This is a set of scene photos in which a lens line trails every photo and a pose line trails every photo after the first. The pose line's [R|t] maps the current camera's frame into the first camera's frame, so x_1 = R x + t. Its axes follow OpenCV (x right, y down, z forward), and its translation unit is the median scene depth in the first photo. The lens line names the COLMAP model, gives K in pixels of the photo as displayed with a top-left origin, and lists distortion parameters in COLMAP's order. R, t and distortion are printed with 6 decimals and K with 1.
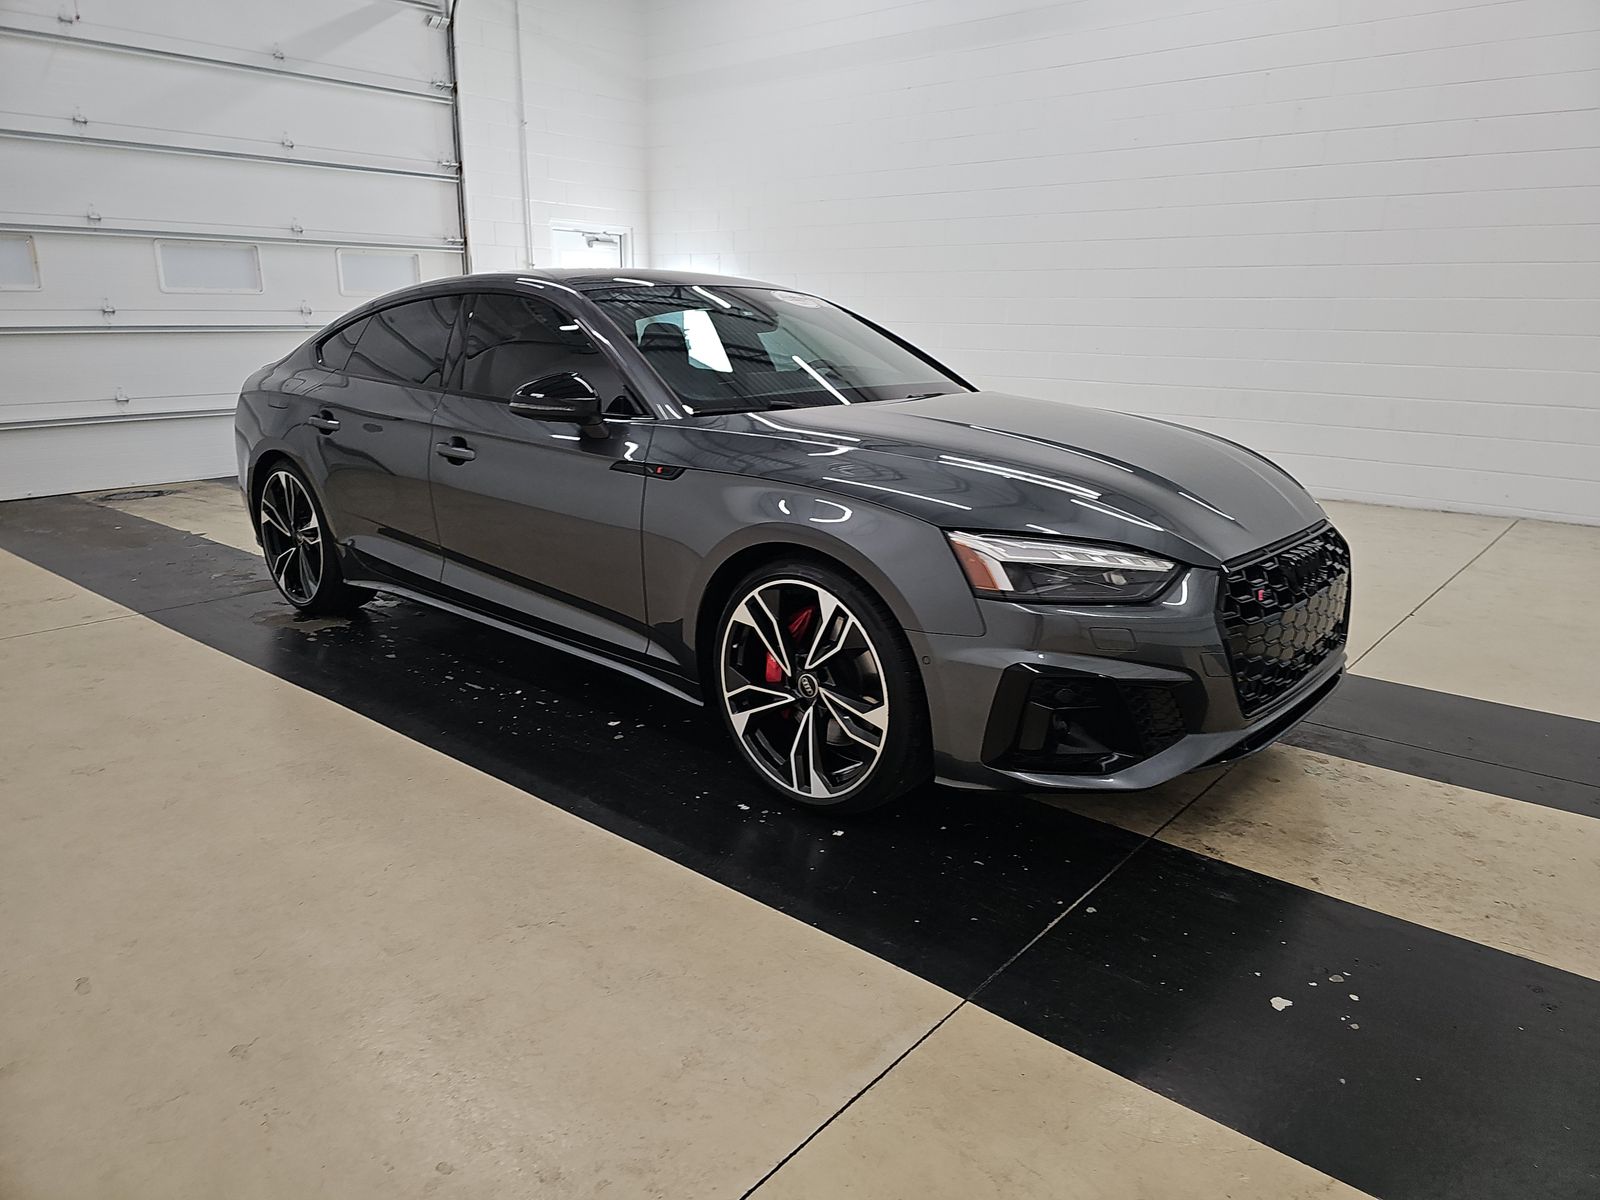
lens RADIAL K [[1064.5, 0, 802.0], [0, 1064.5, 556.5], [0, 0, 1]] dist [0.057456, -0.054929]
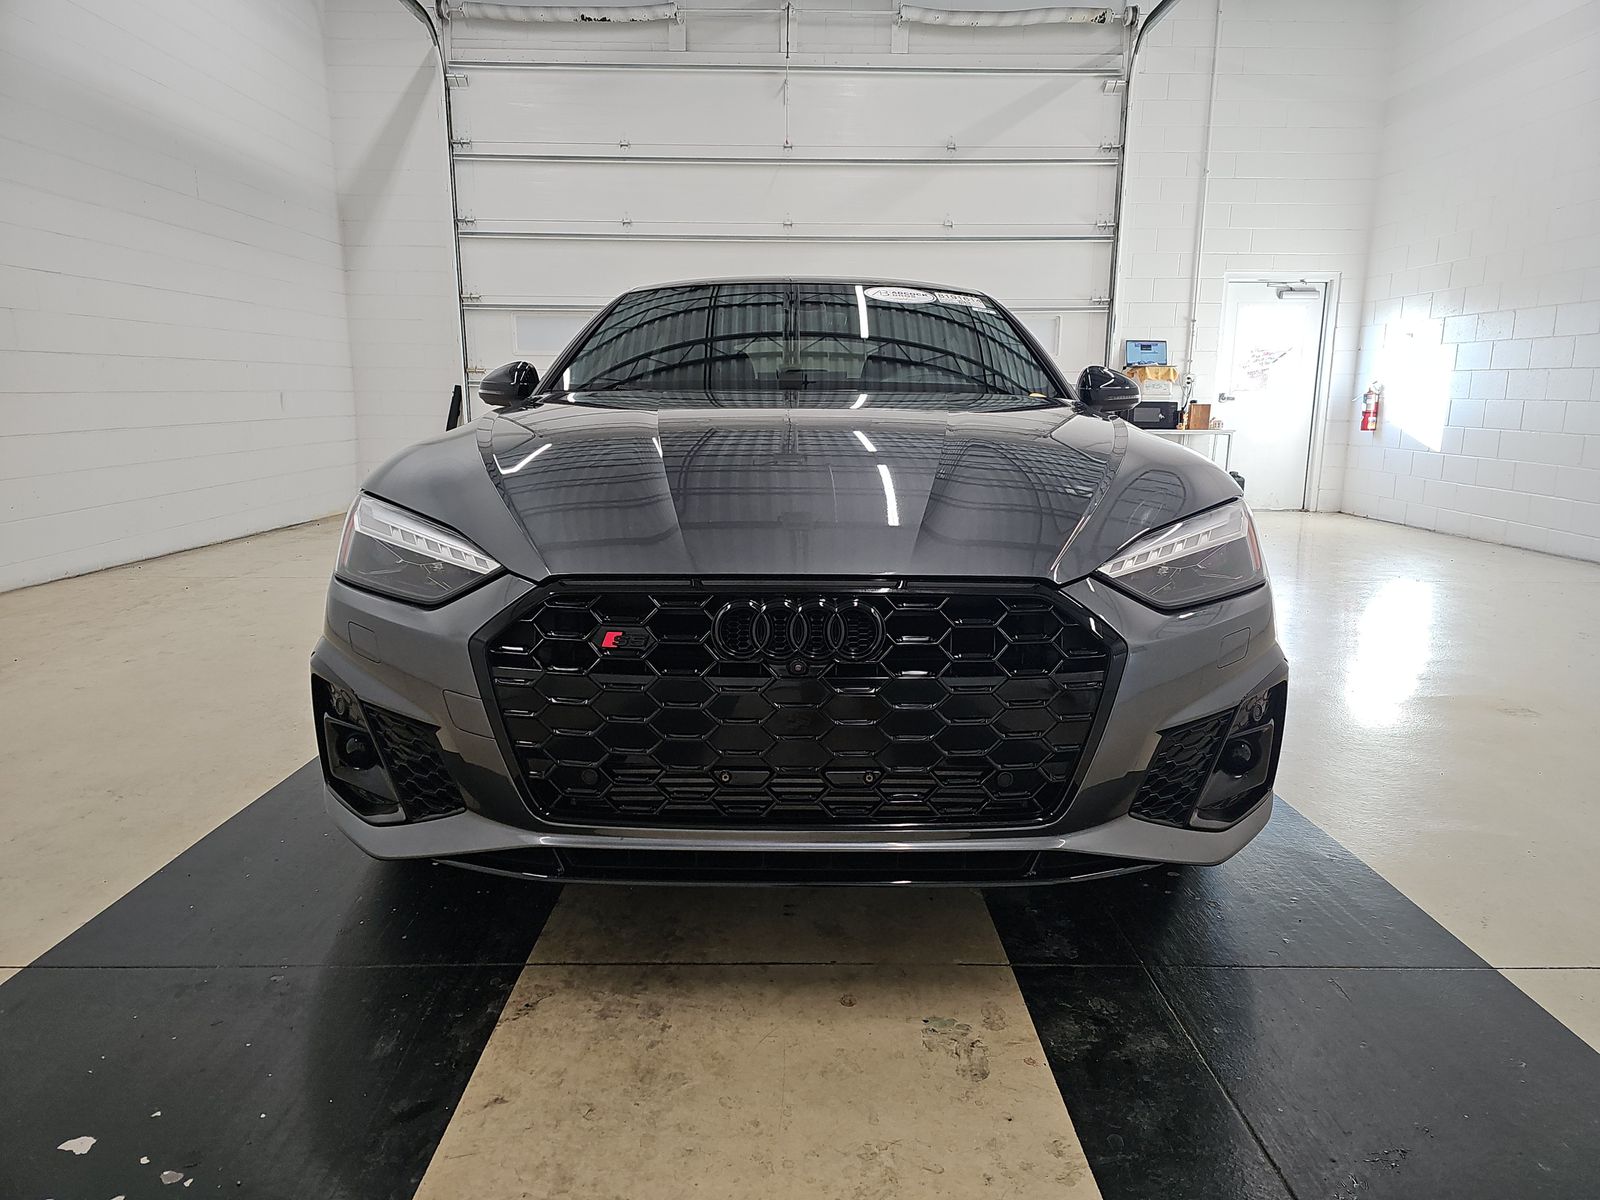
lens RADIAL K [[1064.5, 0, 802.0], [0, 1064.5, 556.5], [0, 0, 1]] dist [0.057456, -0.054929]
pose [[0.658034, 0.106988, -0.745349, 0.259933], [-0.171398, 0.985152, -0.009909, -0.005508], [0.733222, 0.134271, 0.666601, 0.177694]]
